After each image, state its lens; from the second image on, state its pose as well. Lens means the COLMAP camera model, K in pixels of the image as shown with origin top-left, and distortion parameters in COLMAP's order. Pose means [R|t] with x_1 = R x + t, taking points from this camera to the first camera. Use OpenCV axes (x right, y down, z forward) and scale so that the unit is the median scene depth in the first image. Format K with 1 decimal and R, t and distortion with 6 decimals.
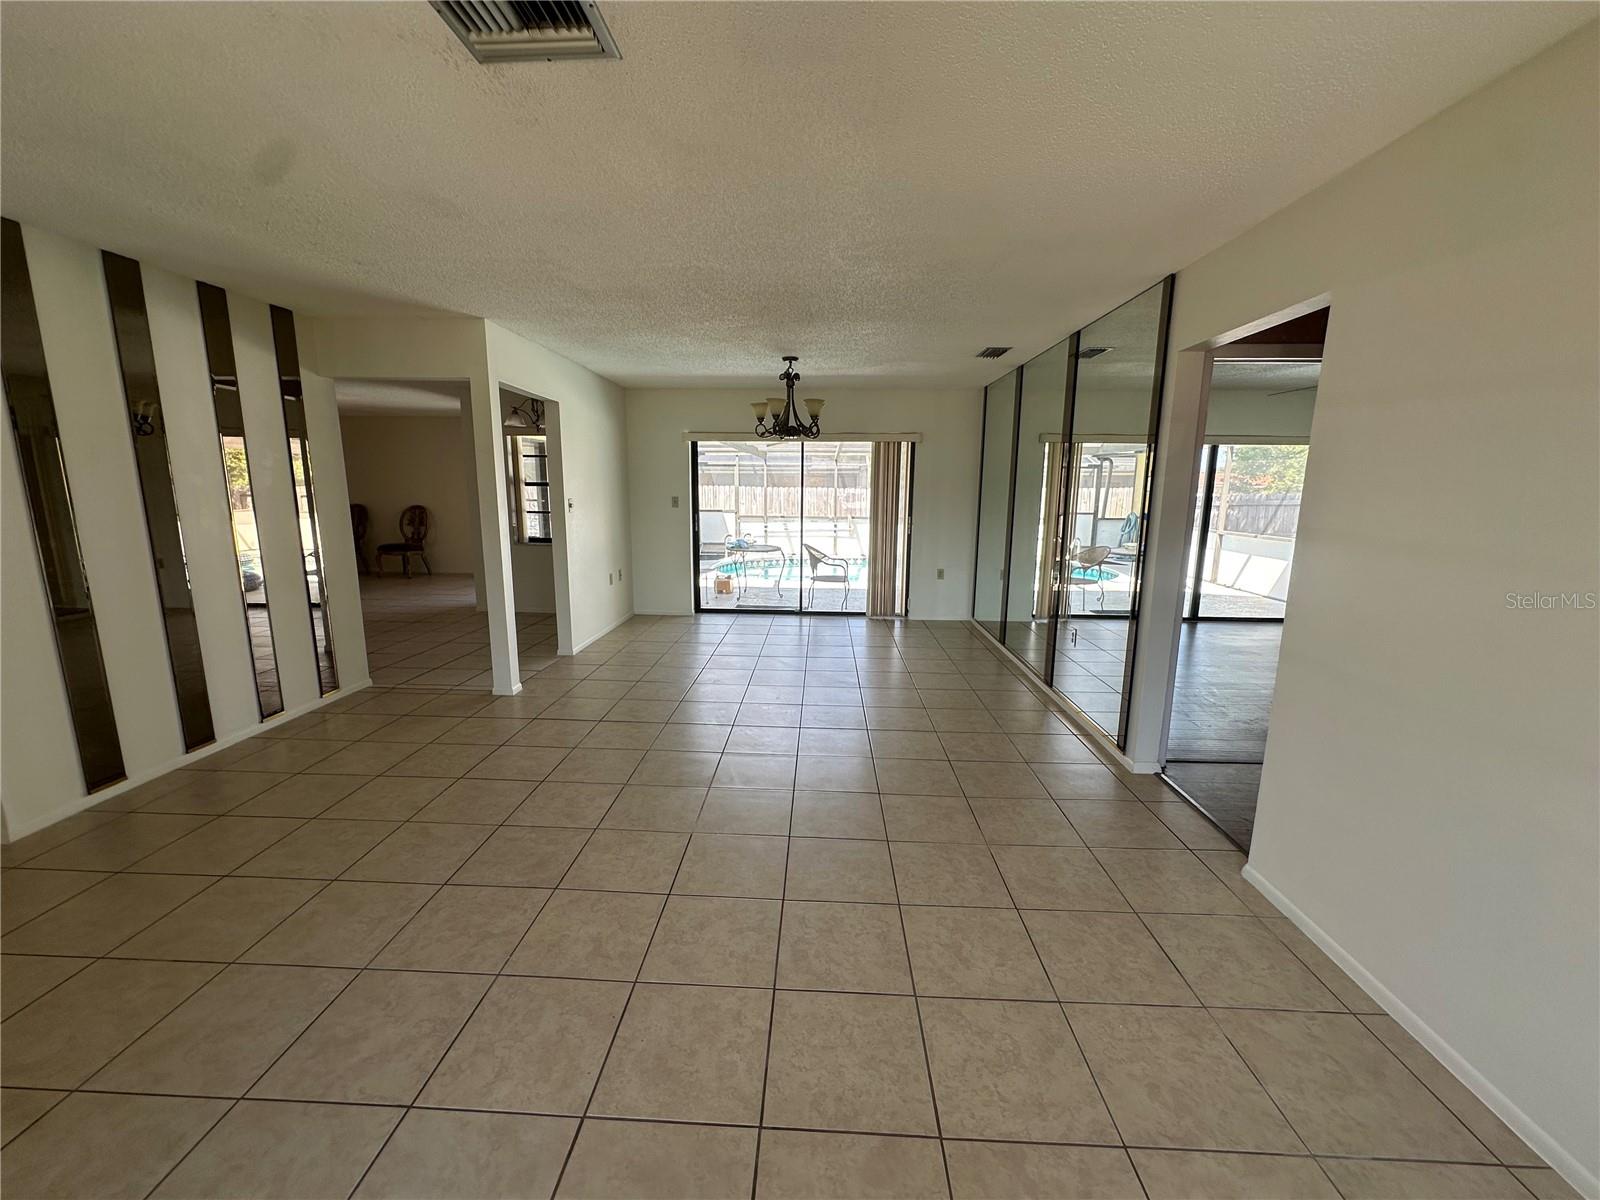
lens RADIAL K [[638.7, 0, 796.0], [0, 638.7, 597.8], [0, 0, 1]] dist [0.000586, 0.000076]
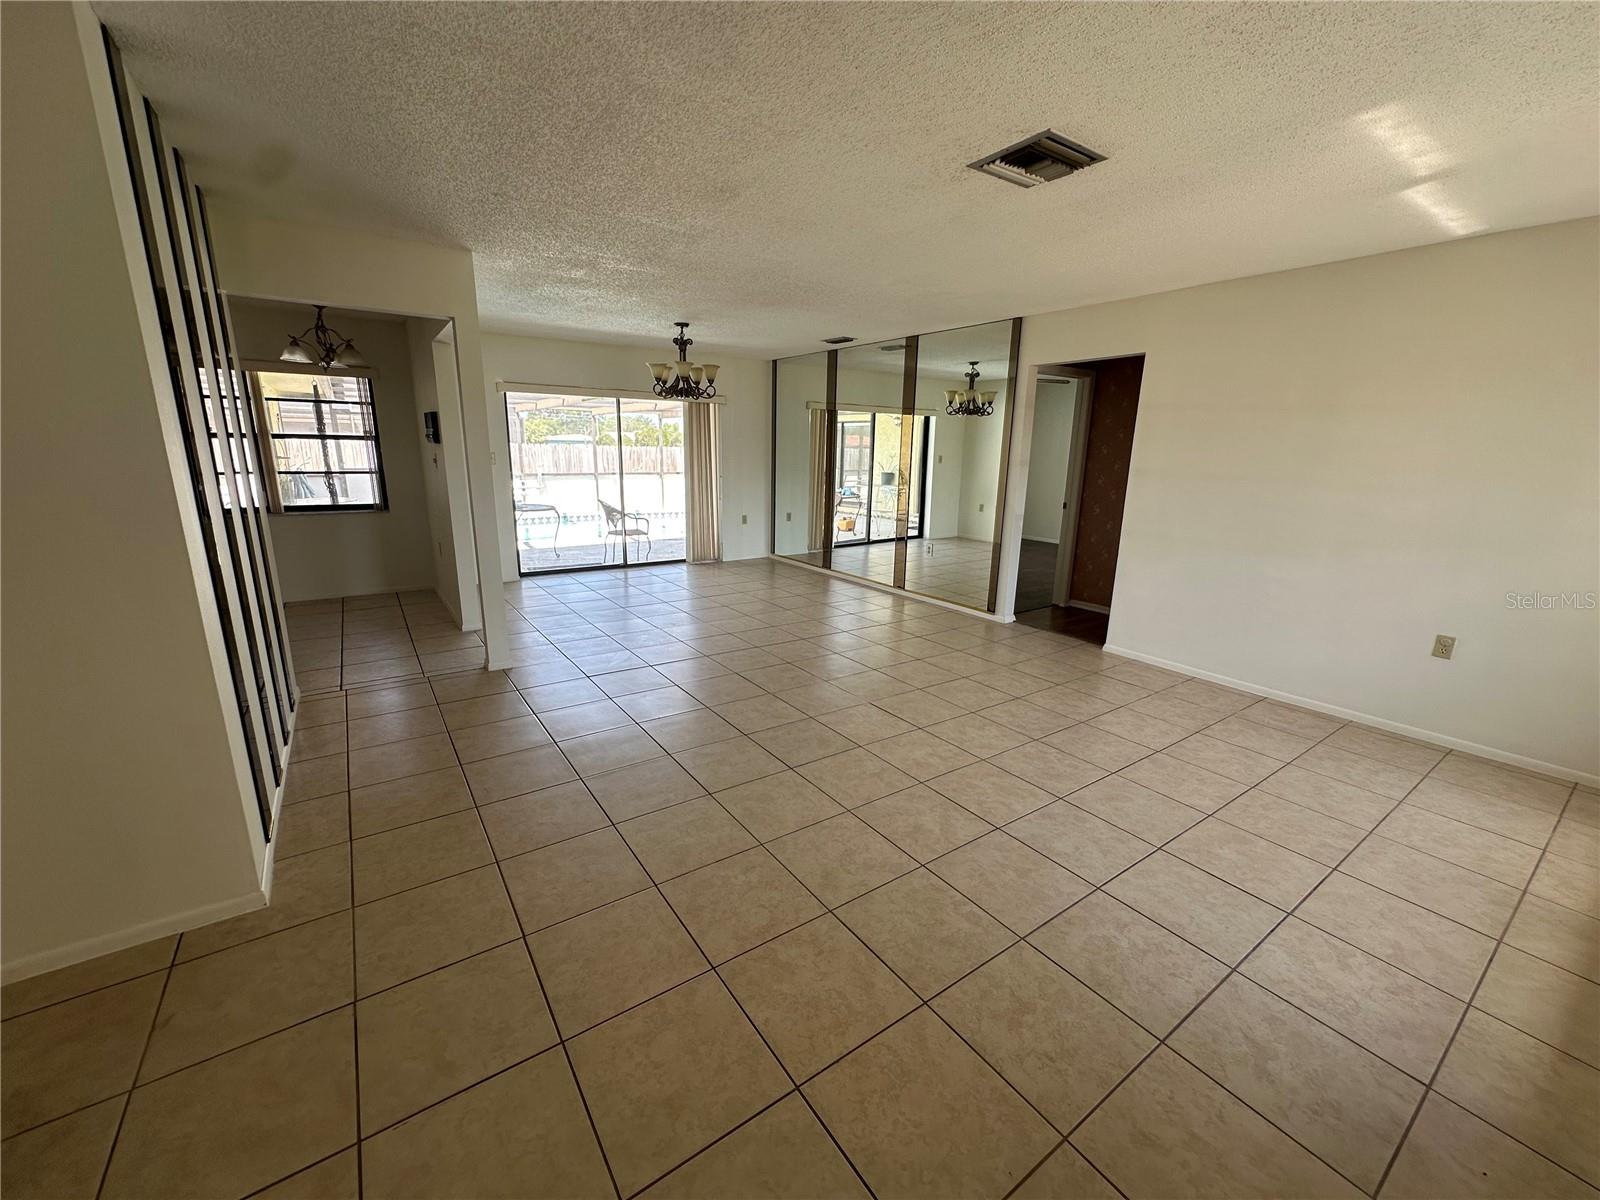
lens RADIAL K [[638.7, 0, 791.3], [0, 638.7, 603.9], [0, 0, 1]] dist [0.000586, 0.000076]
pose [[0.798023, -0.139142, 0.586344, -0.411128], [0.093634, 0.989792, 0.107445, -0.001870], [-0.595309, -0.030842, 0.802905, 0.001050]]
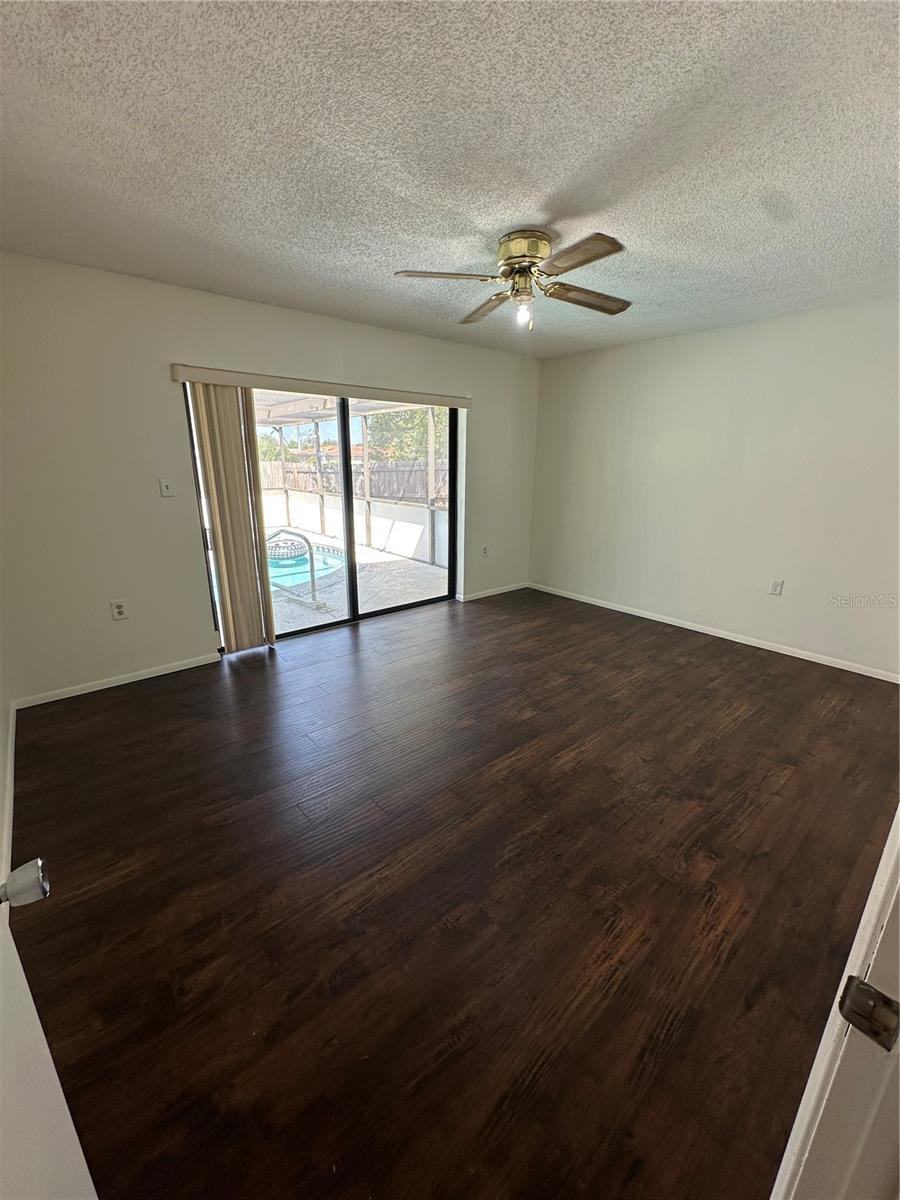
lens RADIAL K [[479.0, 0, 448.4], [0, 479.0, 595.2], [0, 0, 1]] dist [0.000586, 0.000076]
pose [[0.733521, -0.192623, 0.651800, 0.409474], [0.120443, 0.980661, 0.154266, -0.100355], [-0.668910, -0.034652, 0.742536, 0.602519]]
